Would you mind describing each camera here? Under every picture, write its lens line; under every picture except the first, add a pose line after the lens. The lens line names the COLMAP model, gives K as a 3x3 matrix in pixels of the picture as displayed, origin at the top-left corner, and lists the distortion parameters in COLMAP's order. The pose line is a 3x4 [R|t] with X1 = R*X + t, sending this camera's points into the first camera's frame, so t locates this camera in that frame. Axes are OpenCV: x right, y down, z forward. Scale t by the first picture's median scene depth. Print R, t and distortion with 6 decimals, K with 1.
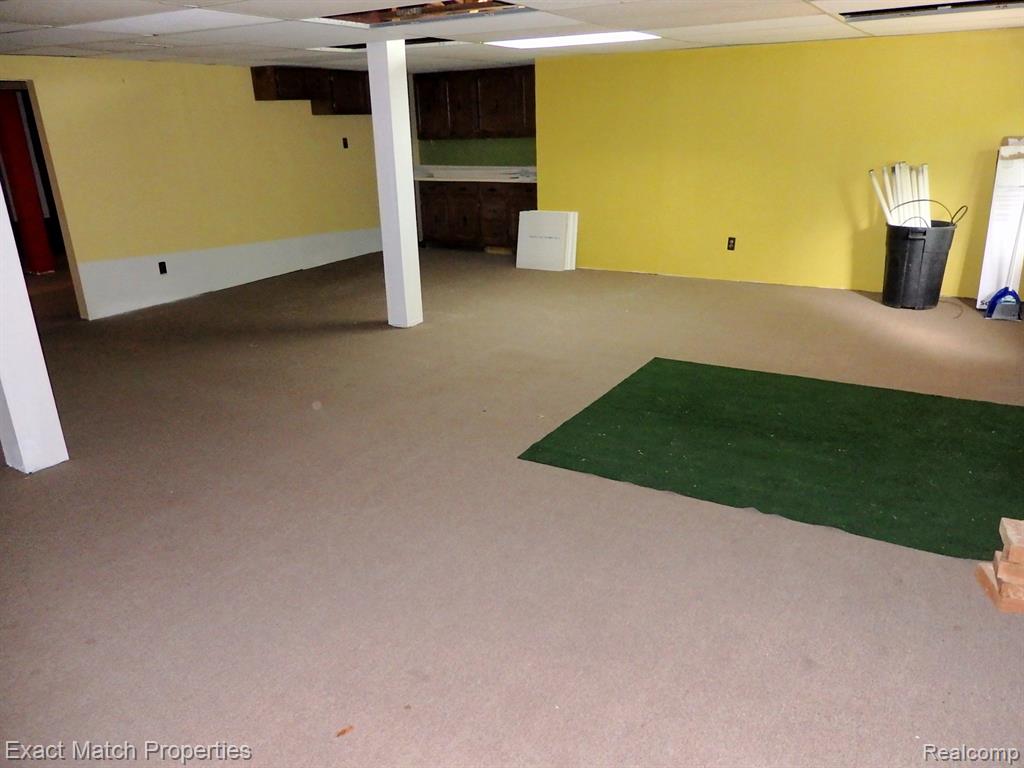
lens RADIAL K [[759.4, 0, 512.0], [0, 759.4, 384.0], [0, 0, 1]] dist [0.000706, 0.004140]
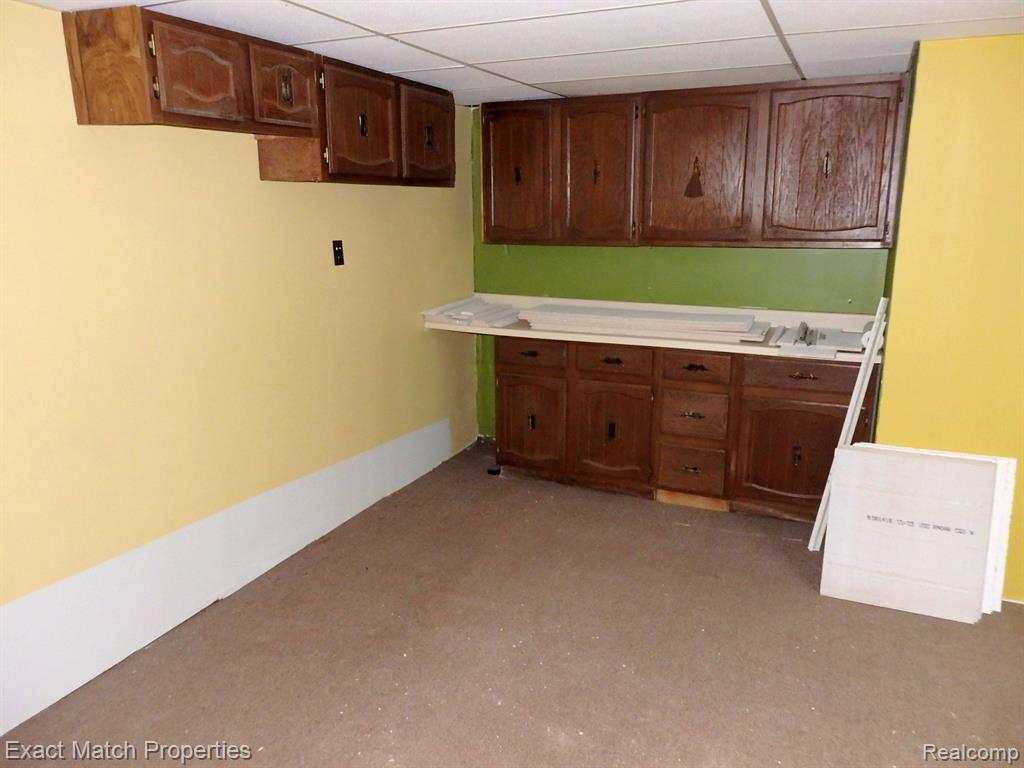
lens RADIAL K [[759.4, 0, 512.0], [0, 759.4, 384.0], [0, 0, 1]] dist [0.000706, 0.004140]
pose [[0.991995, -0.003648, 0.126228, -0.180034], [0.016481, 0.994773, -0.100774, -0.208083], [-0.125201, 0.102047, 0.986869, 0.605794]]
